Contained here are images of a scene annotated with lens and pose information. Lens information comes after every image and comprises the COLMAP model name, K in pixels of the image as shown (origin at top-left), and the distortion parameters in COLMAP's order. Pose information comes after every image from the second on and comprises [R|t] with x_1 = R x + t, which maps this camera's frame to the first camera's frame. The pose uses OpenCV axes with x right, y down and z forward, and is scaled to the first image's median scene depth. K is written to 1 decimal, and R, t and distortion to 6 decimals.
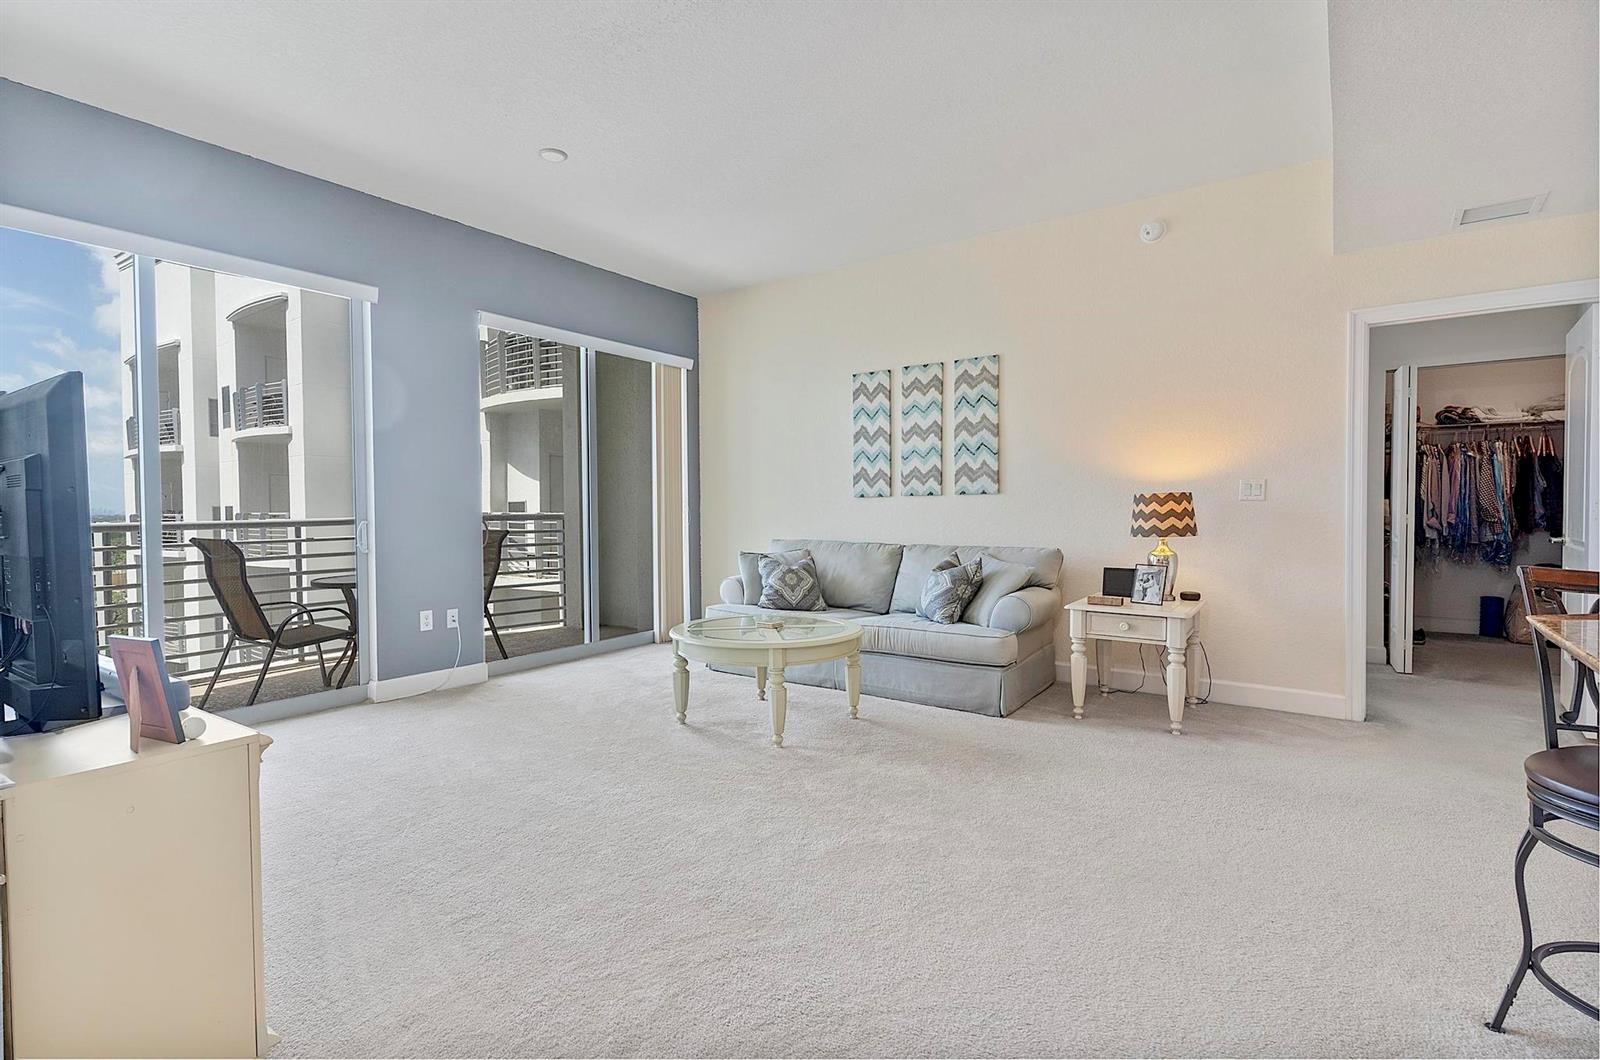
lens RADIAL K [[763.8, 0, 785.8], [0, 763.8, 528.5], [0, 0, 1]] dist [-0.003562, 0.003245]
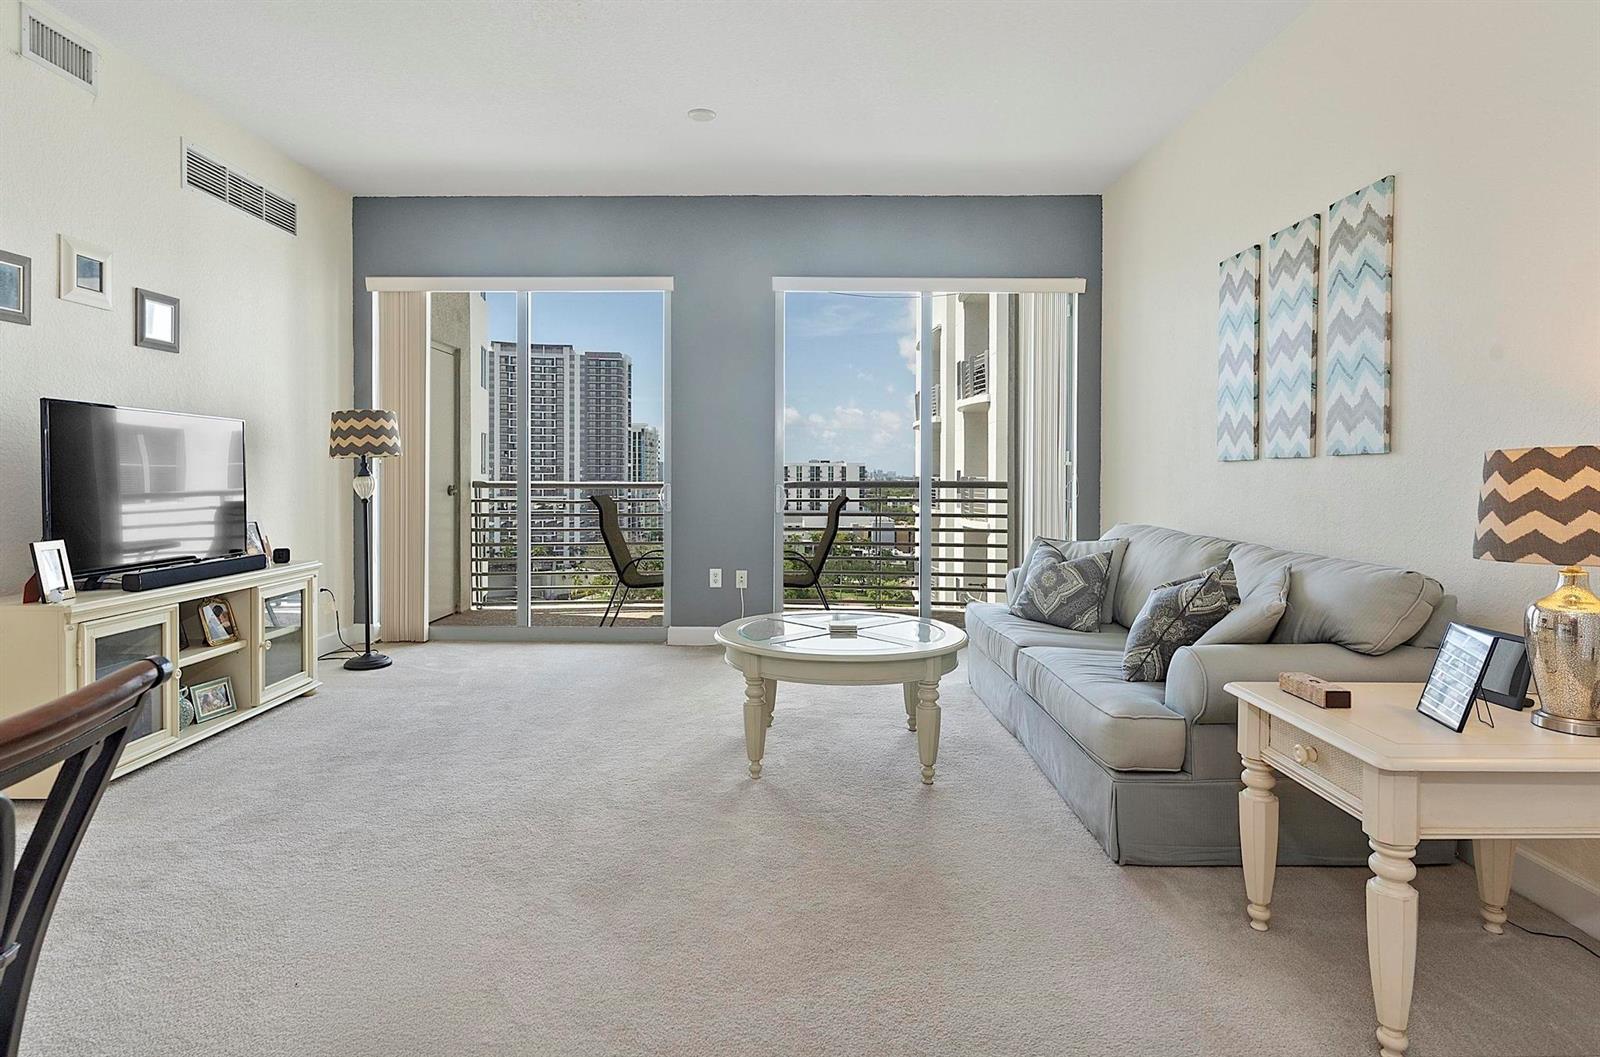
lens RADIAL K [[852.9, 0, 776.9], [0, 852.9, 480.4], [0, 0, 1]] dist [0.003305, -0.001557]
pose [[0.571401, 0.014877, -0.820536, 0.502093], [-0.030748, 0.999522, -0.003290, -0.013430], [0.820095, 0.027110, 0.571586, 0.348572]]
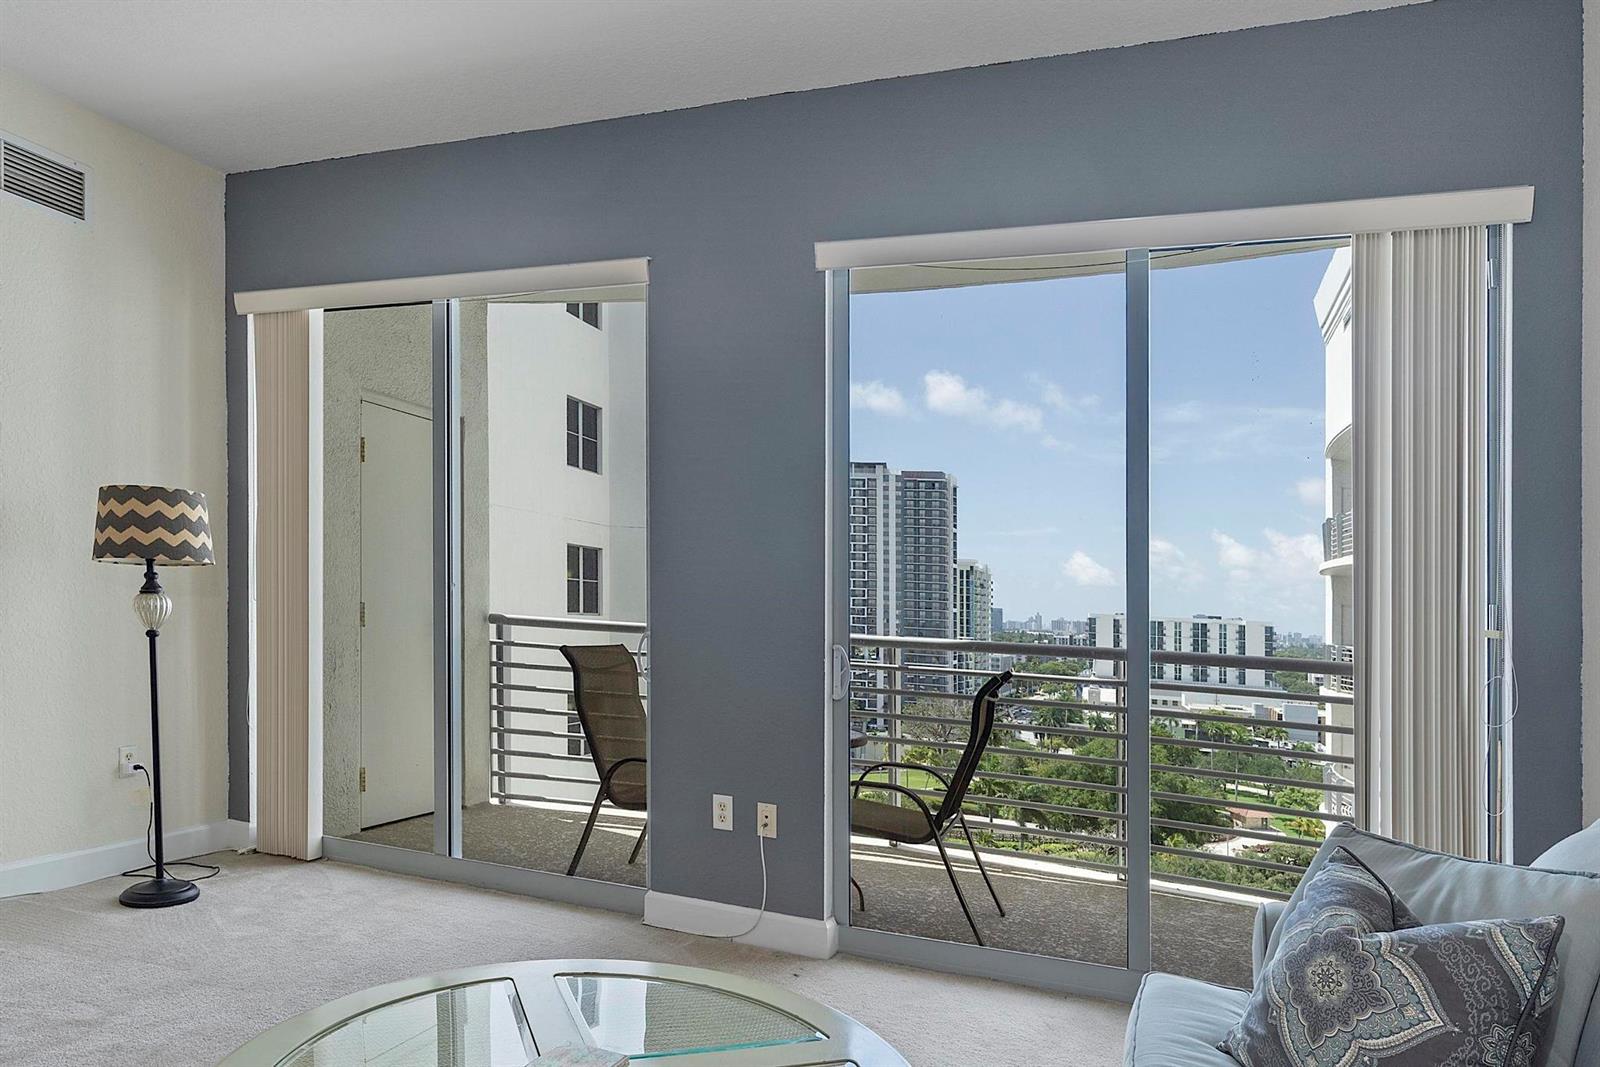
lens RADIAL K [[1046.6, 0, 774.6], [0, 1046.6, 550.4], [0, 0, 1]] dist [0.014283, -0.001578]
pose [[0.262957, -0.035869, -0.964141, 0.275854], [-0.080399, 0.995018, -0.058946, -0.029038], [0.961452, 0.093016, 0.258763, 0.738629]]
